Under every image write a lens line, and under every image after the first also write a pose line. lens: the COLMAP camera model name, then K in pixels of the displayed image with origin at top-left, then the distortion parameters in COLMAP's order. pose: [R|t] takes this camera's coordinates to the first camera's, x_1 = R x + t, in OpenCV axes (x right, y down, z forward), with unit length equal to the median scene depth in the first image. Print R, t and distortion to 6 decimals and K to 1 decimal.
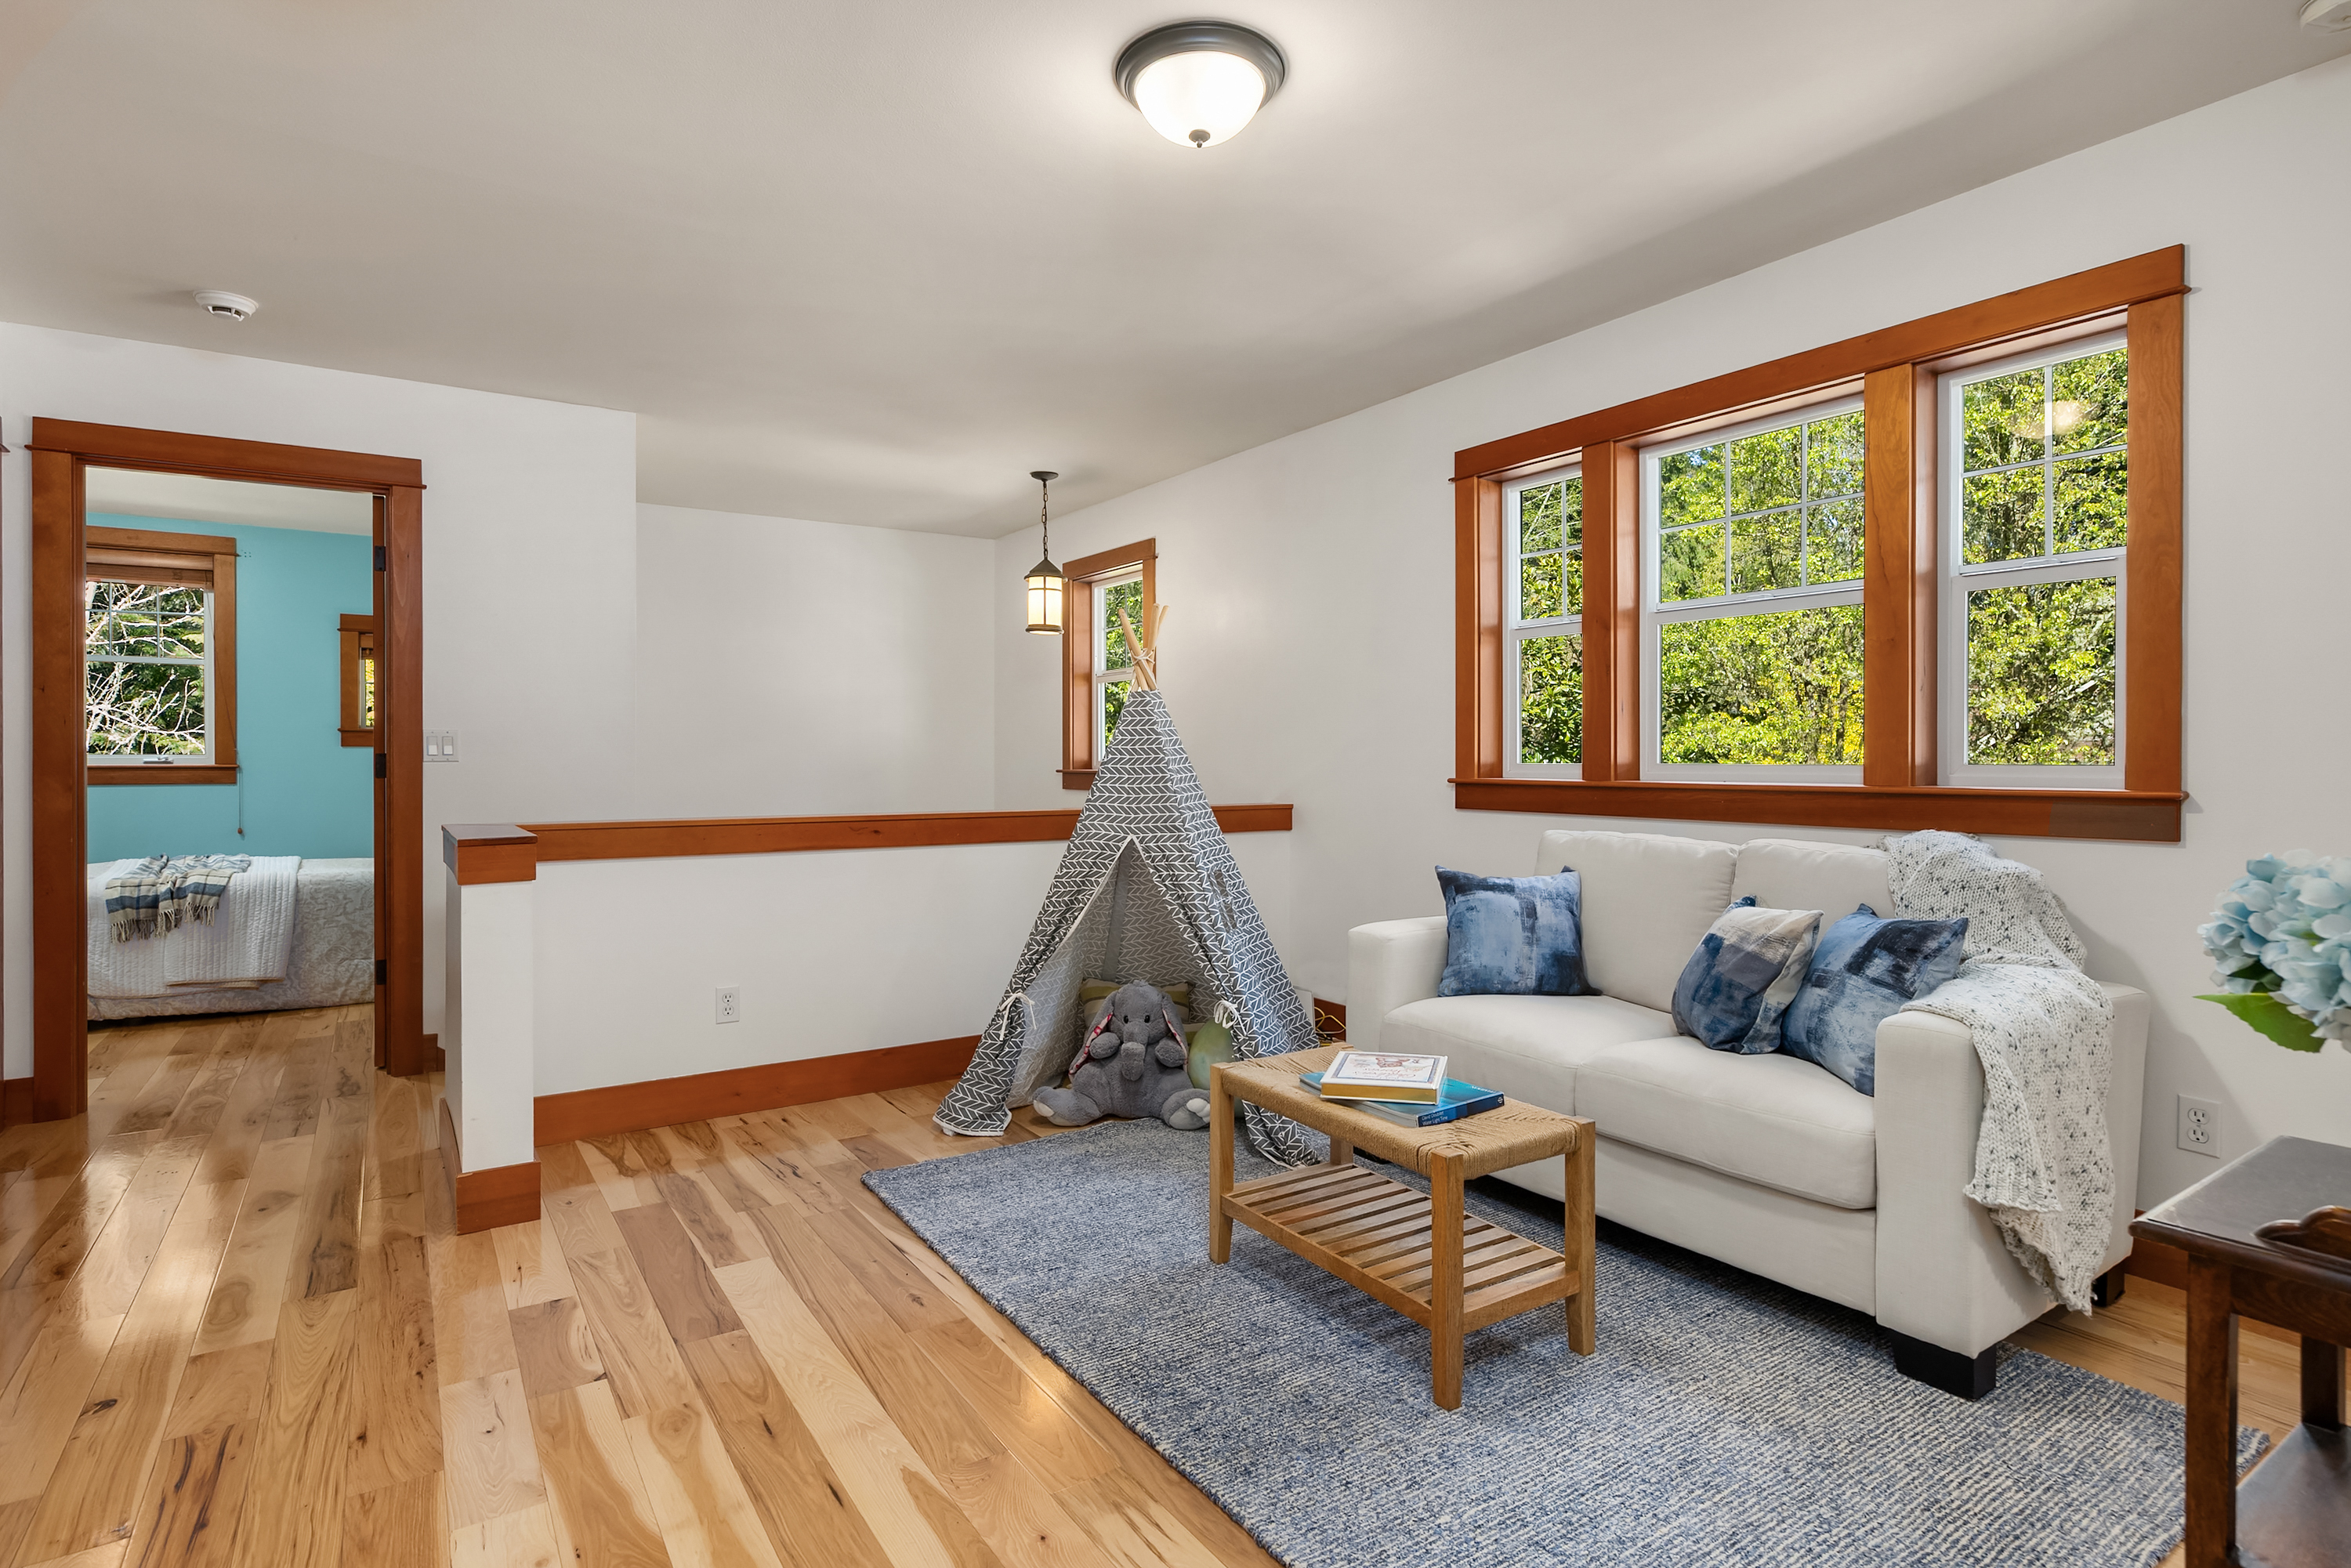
lens RADIAL K [[1180.1, 0, 1167.7], [0, 1180.1, 760.6], [0, 0, 1]] dist [-0.001166, -0.000212]
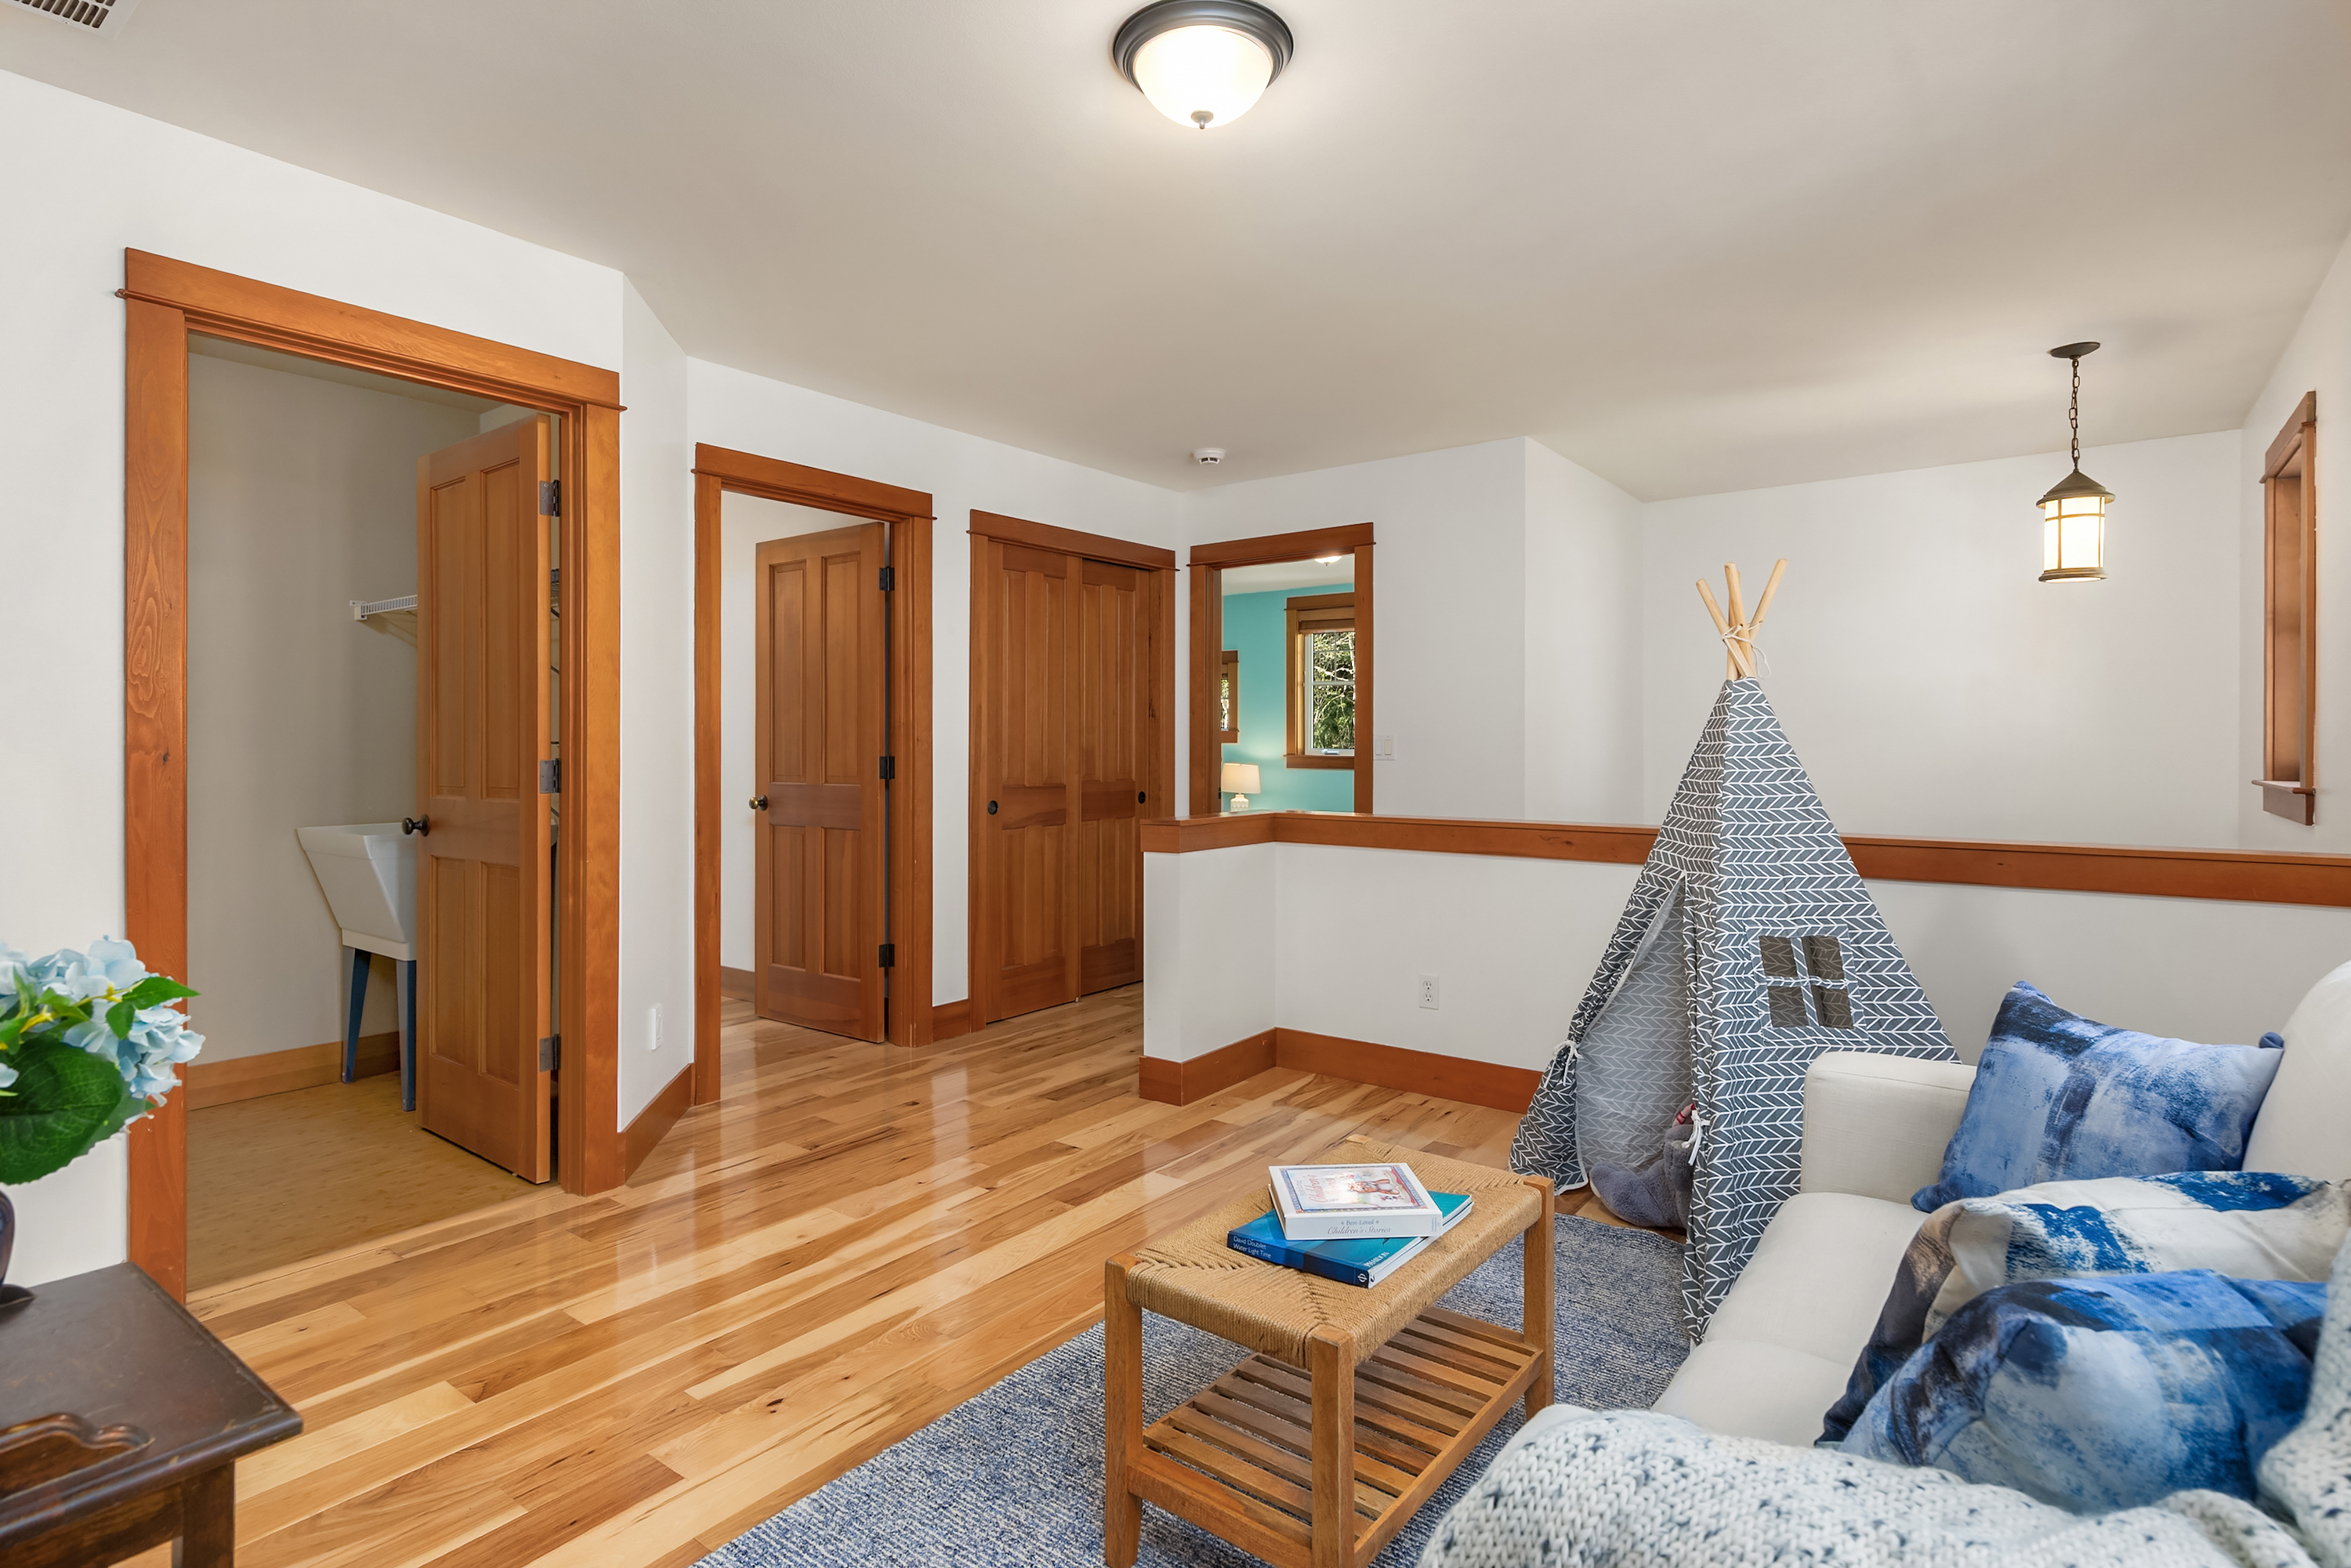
lens RADIAL K [[1197.0, 0, 1168.8], [0, 1197.0, 730.7], [0, 0, 1]] dist [-0.000750, 0.000258]
pose [[0.322992, -0.009101, -0.946358, 0.646671], [-0.002437, 0.999942, -0.010448, -0.019454], [0.946399, 0.005681, 0.322951, 0.470602]]
